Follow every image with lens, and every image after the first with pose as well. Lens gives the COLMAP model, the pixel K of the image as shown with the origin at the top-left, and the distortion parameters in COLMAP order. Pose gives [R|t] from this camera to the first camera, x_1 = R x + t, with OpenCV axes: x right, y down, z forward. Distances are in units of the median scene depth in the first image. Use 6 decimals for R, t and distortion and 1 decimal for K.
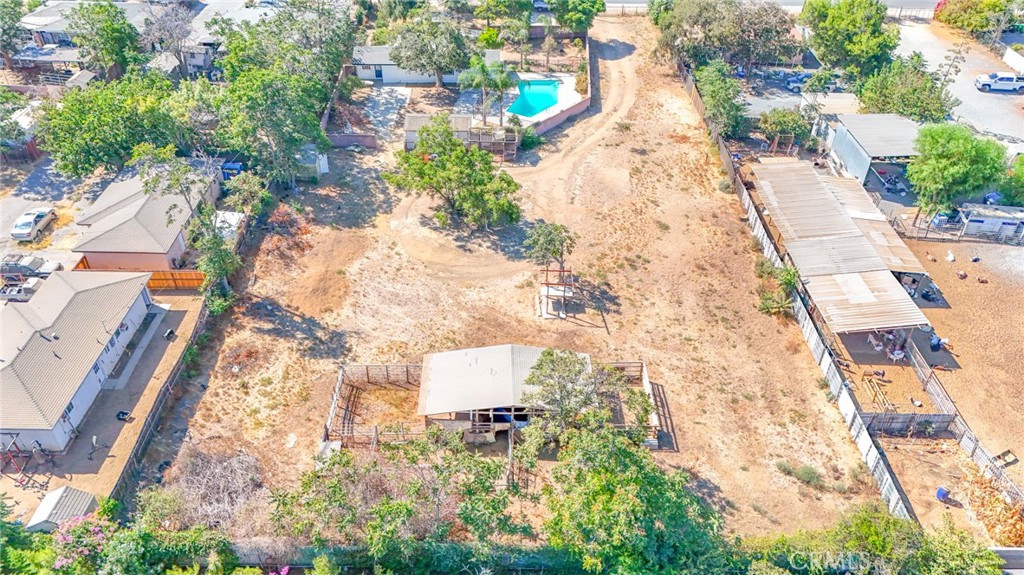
lens RADIAL K [[747.3, 0, 512.0], [0, 747.3, 287.5], [0, 0, 1]] dist [0.101026, -0.126260]
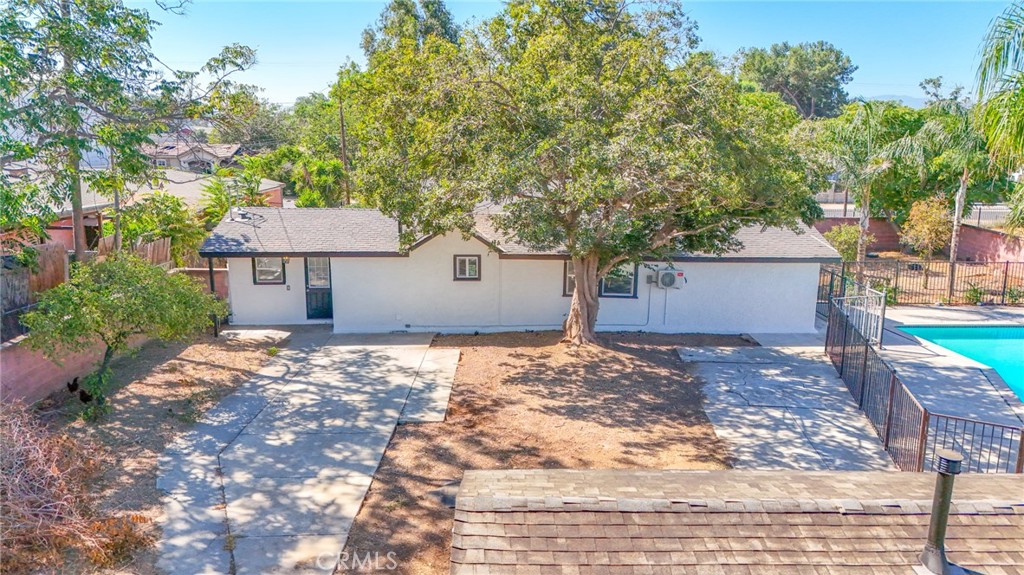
lens RADIAL K [[747.3, 0, 512.0], [0, 747.3, 287.5], [0, 0, 1]] dist [0.101026, -0.126260]
pose [[0.999836, -0.012578, -0.013018, -0.115950], [0.005551, 0.897533, -0.440911, -0.187627], [0.017230, 0.440767, 0.897456, 0.807702]]
